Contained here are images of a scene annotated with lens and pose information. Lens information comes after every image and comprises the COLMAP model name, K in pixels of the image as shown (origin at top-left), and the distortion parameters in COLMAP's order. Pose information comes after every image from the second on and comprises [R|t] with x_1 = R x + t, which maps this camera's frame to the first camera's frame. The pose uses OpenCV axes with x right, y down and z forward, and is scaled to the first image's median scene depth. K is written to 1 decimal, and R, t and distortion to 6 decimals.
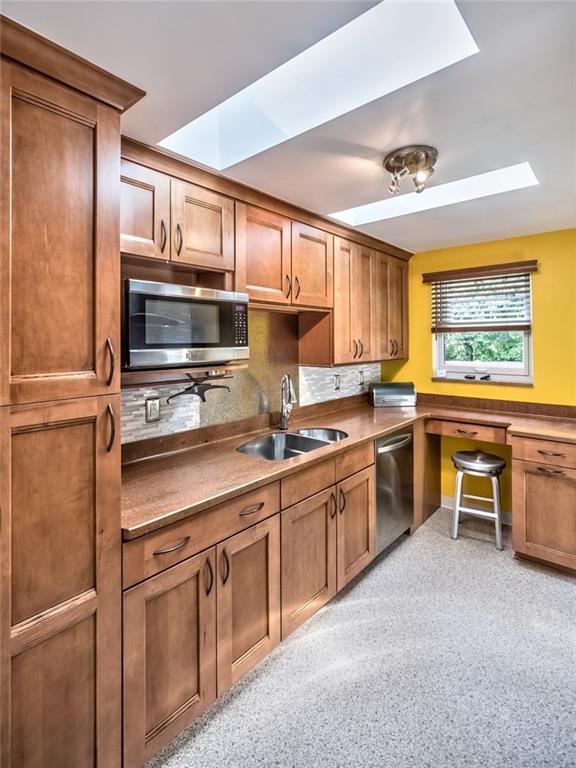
lens RADIAL K [[375.9, 0, 302.8], [0, 375.9, 338.6], [0, 0, 1]] dist [0.001419, 0.000696]
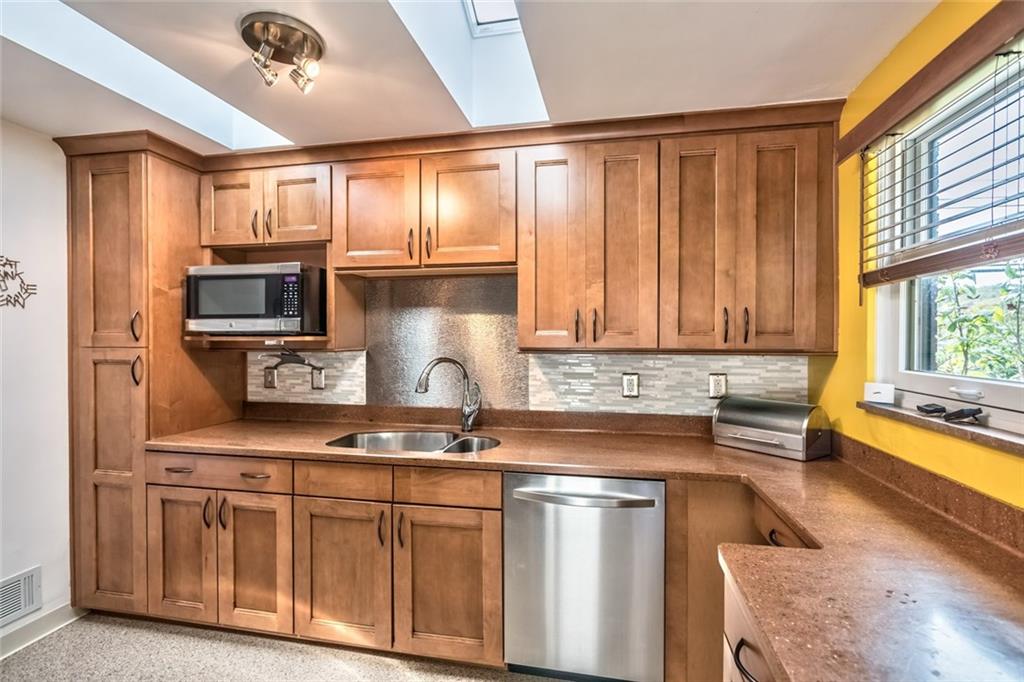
lens RADIAL K [[469.5, 0, 510.8], [0, 469.5, 341.5], [0, 0, 1]] dist [0.000944, 0.001732]
pose [[0.489573, 0.012760, -0.871869, 1.119123], [0.003891, 0.999851, 0.016818, 0.061122], [0.871954, -0.011626, 0.489450, 0.842678]]
